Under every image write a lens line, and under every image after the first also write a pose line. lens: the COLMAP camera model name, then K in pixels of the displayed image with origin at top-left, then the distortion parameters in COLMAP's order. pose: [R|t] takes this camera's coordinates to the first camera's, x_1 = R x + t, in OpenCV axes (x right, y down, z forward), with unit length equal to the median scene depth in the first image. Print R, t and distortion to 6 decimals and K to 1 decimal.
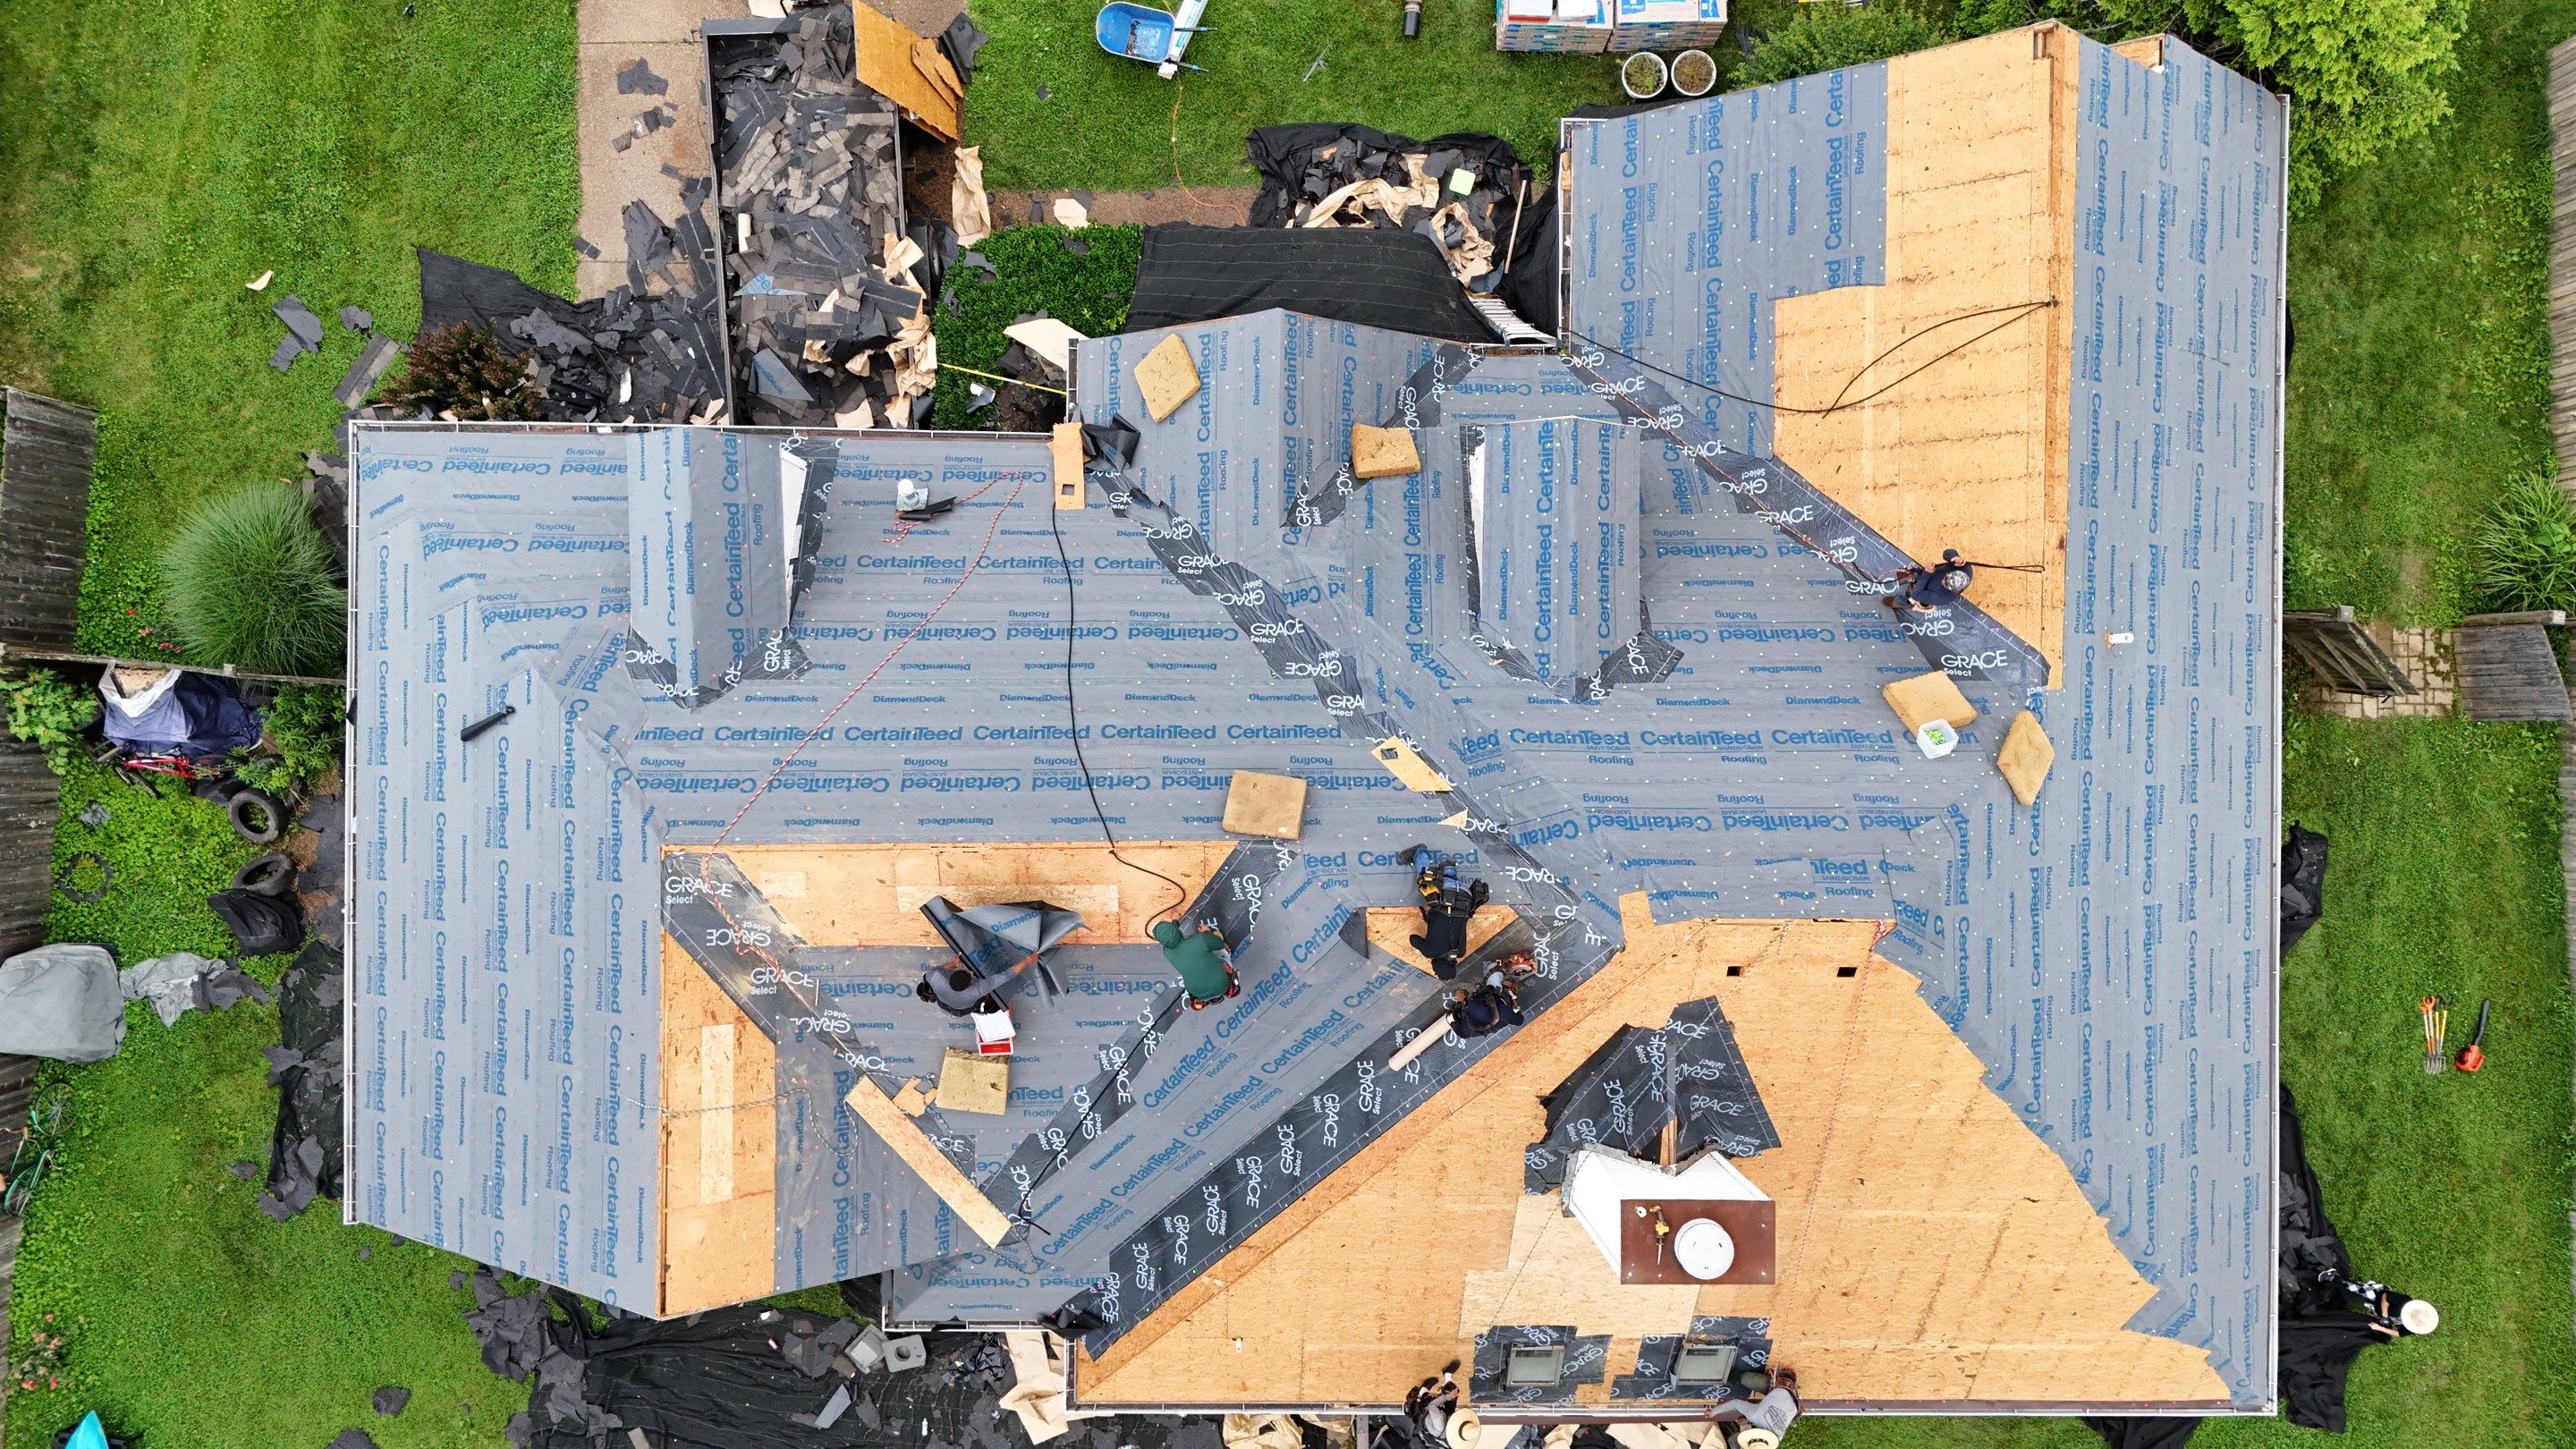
lens RADIAL K [[1892.4, 0, 1288.9], [0, 1892.4, 724.1], [0, 0, 1]] dist [0.081642, -0.079507]
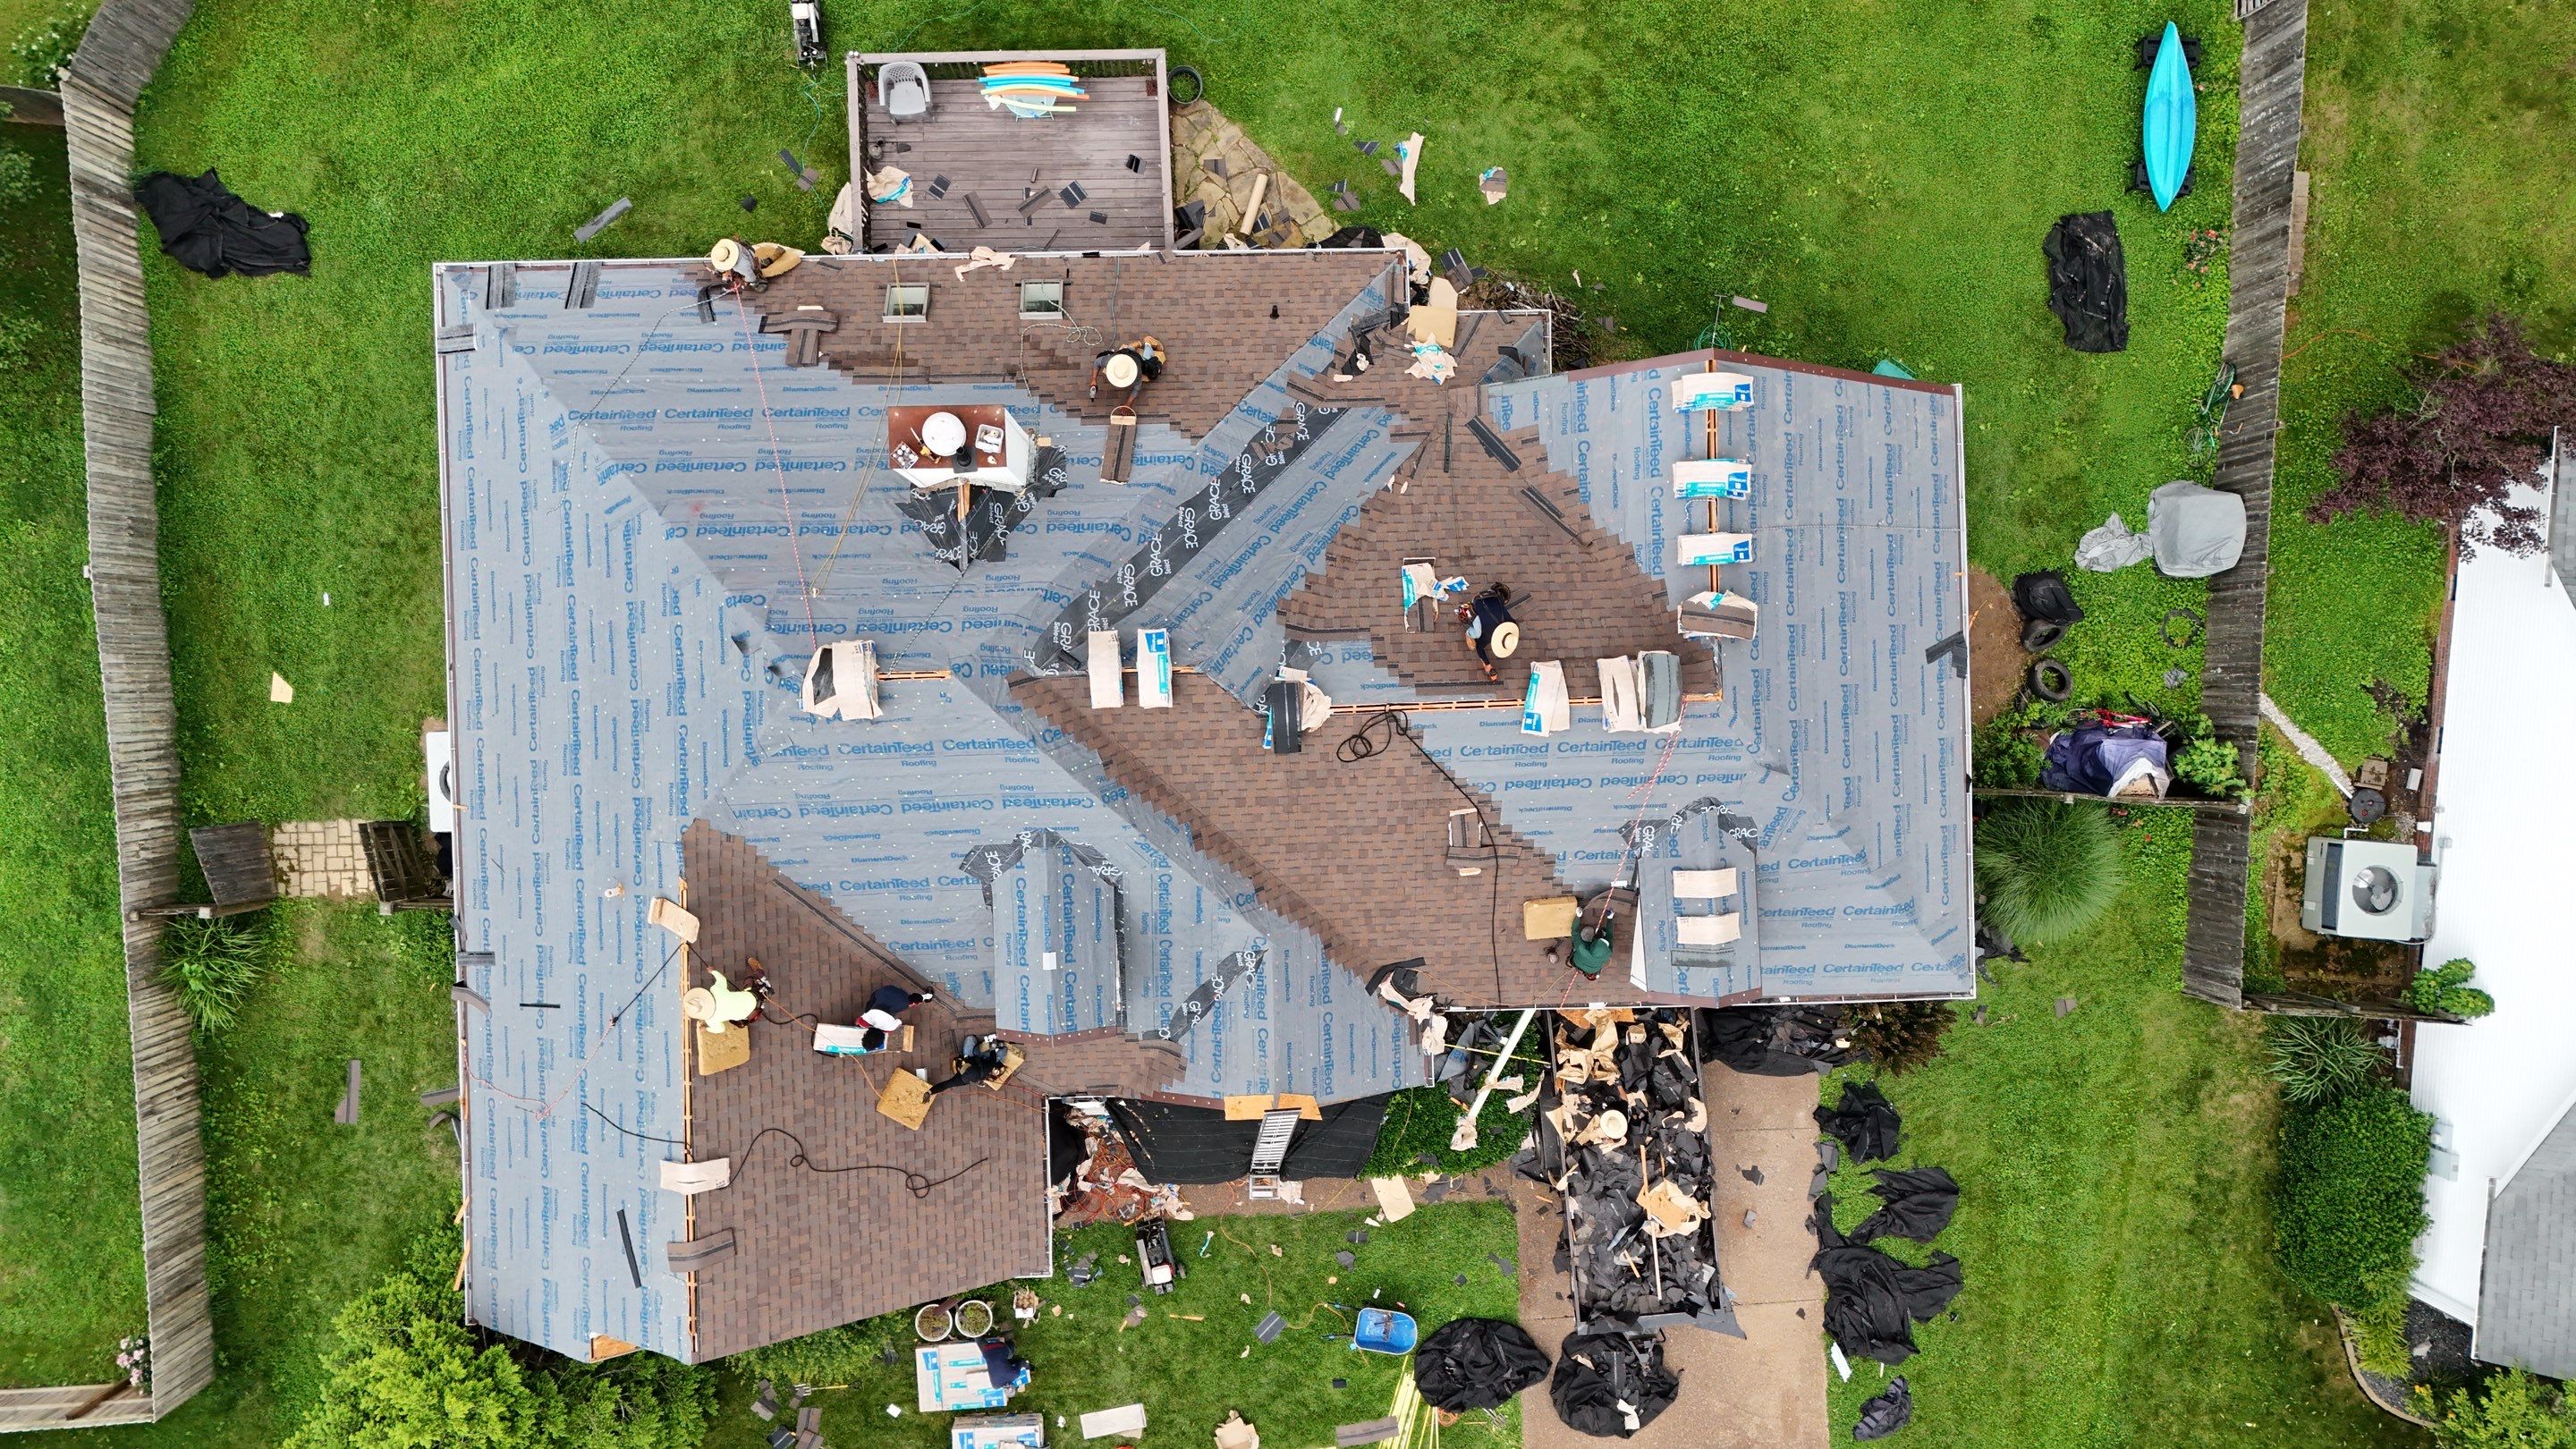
lens RADIAL K [[1892.4, 0, 1288.9], [0, 1892.4, 724.1], [0, 0, 1]] dist [0.081642, -0.079507]
pose [[-0.997841, 0.034943, -0.055603, 0.043914], [-0.034136, -0.999299, -0.015394, 0.064333], [-0.056102, -0.013462, 0.998334, -0.270872]]
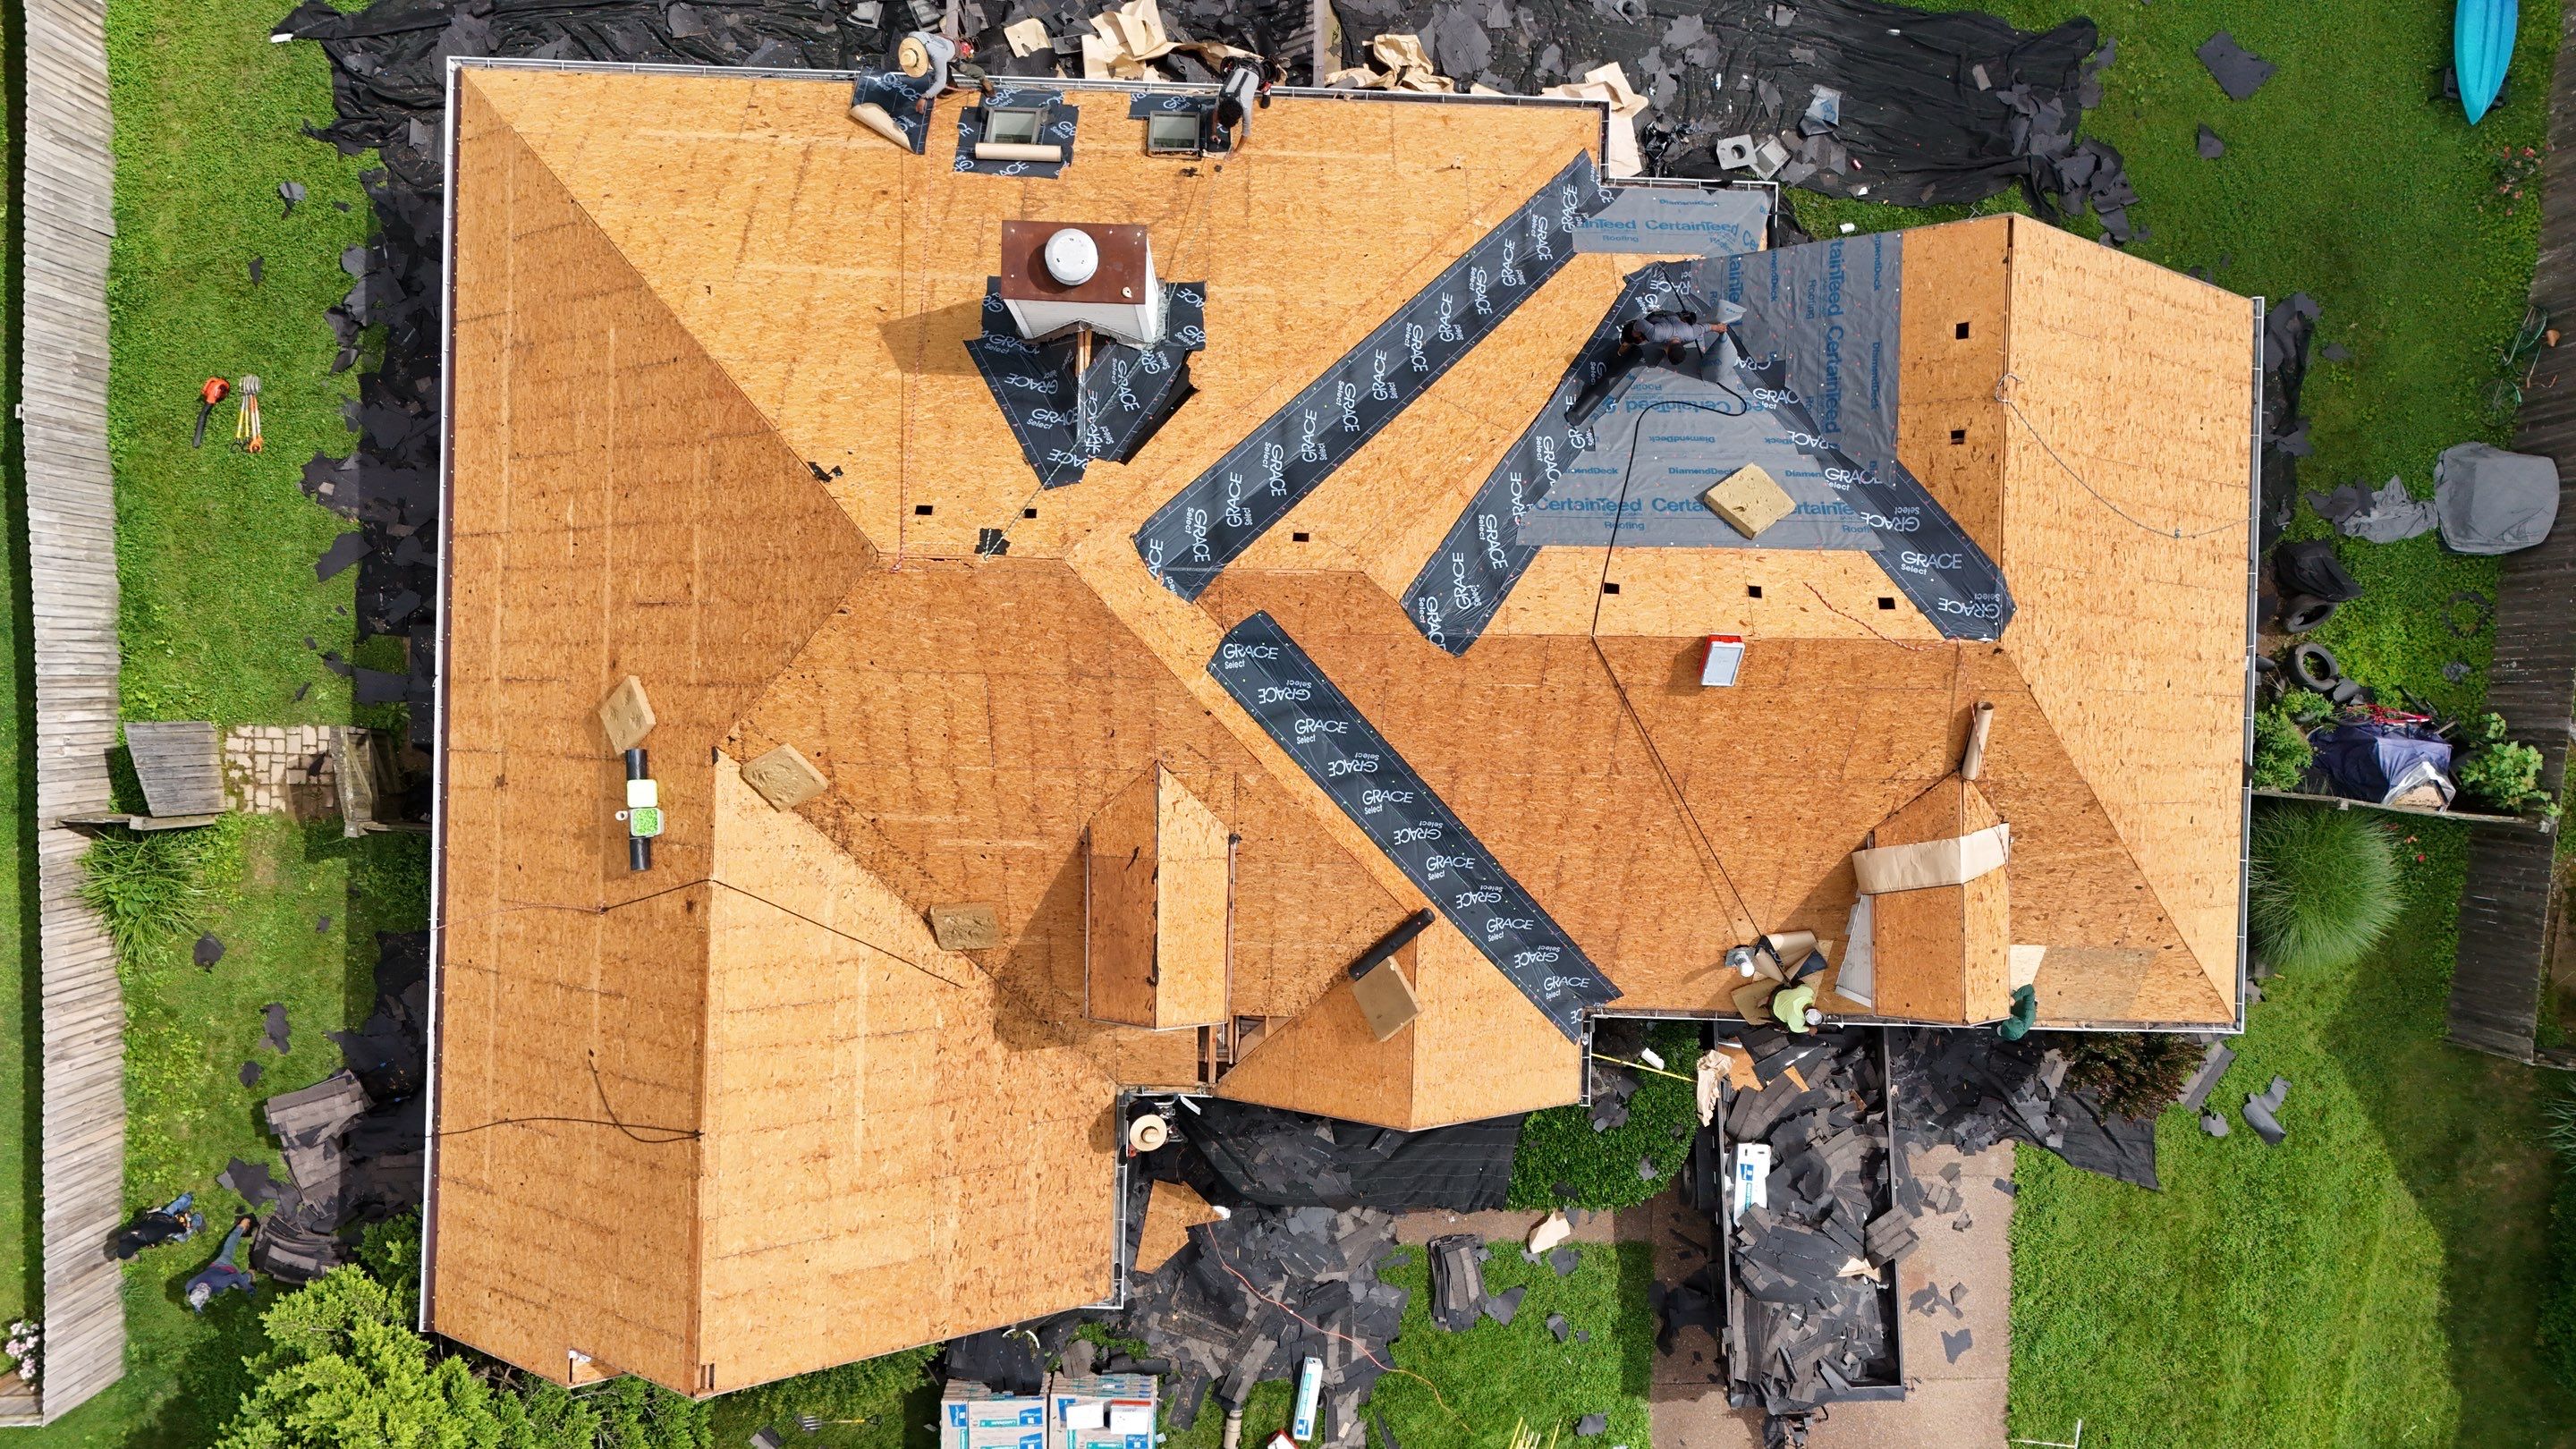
lens RADIAL K [[1892.4, 0, 1288.9], [0, 1892.4, 724.1], [0, 0, 1]] dist [0.081642, -0.079507]
pose [[-0.998243, -0.016543, -0.056896, 0.117418], [0.017124, -0.999806, -0.009739, 0.019206], [-0.056724, -0.010696, 0.998333, -0.059284]]
